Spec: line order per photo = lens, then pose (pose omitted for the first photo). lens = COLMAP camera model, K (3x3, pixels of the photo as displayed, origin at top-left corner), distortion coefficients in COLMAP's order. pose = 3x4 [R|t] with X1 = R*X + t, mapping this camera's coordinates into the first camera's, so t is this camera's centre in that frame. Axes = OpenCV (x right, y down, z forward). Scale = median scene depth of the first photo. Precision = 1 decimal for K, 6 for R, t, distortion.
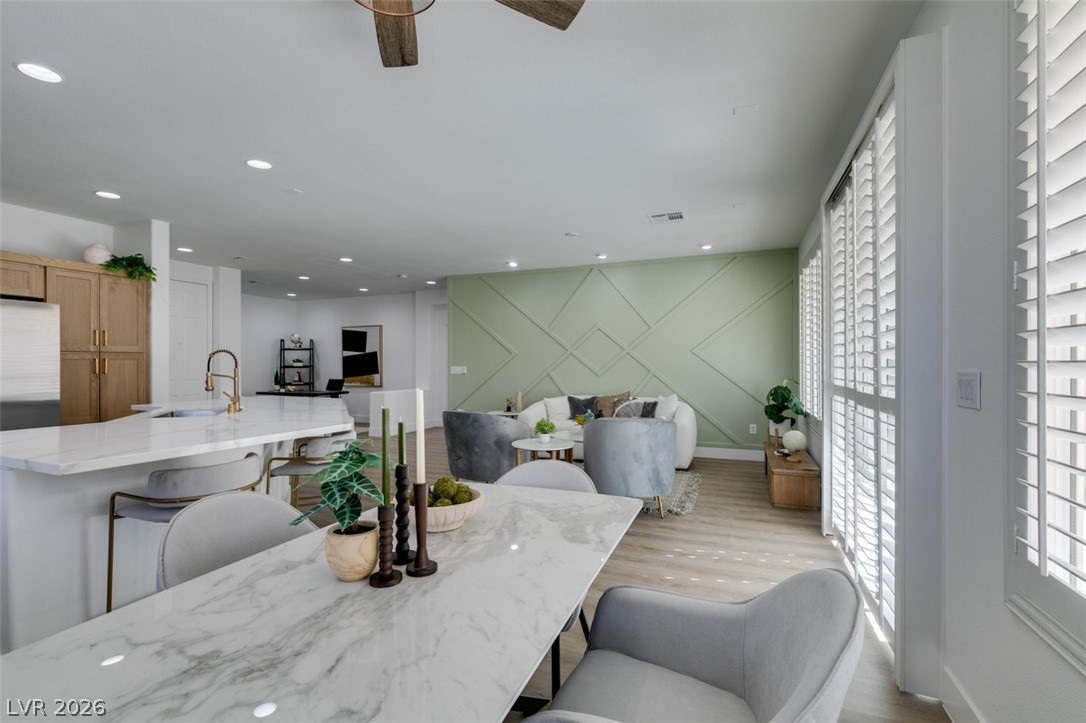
lens RADIAL K [[485.8, 0, 541.2], [0, 485.8, 364.9], [0, 0, 1]] dist [0.006829, -0.001496]
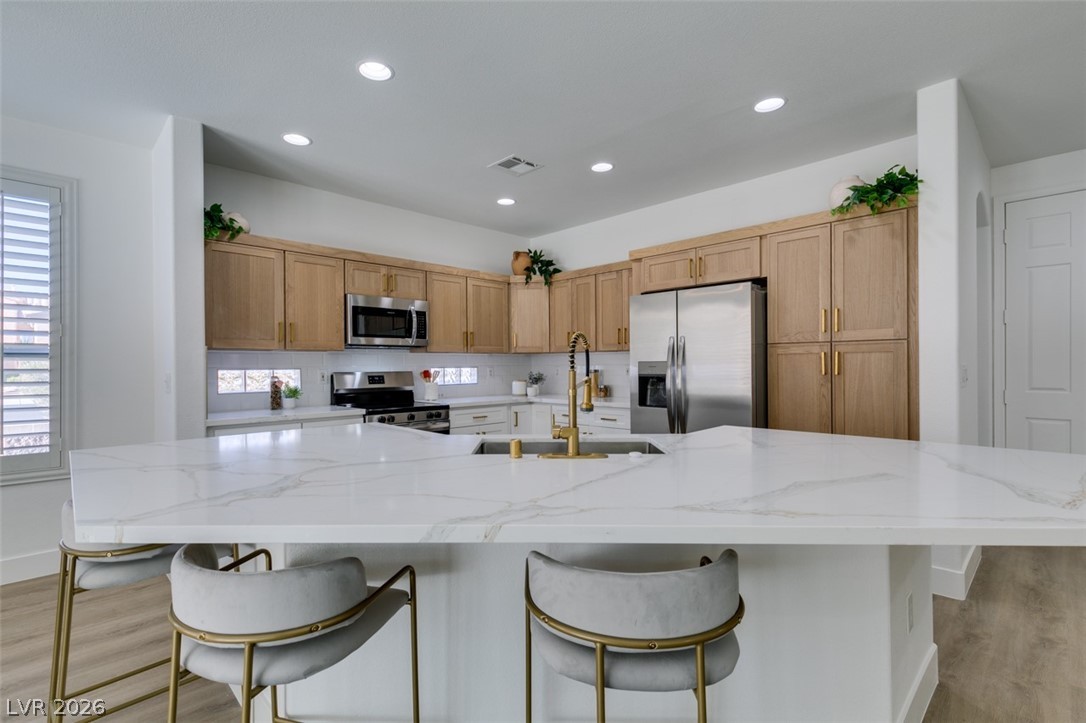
lens RADIAL K [[504.1, 0, 522.3], [0, 504.1, 363.7], [0, 0, 1]] dist [0.005143, -0.000284]
pose [[-0.415704, 0.003107, -0.909494, -0.082620], [0.006793, 0.999977, 0.000311, -0.000180], [0.909474, -0.006048, -0.415716, 0.650814]]
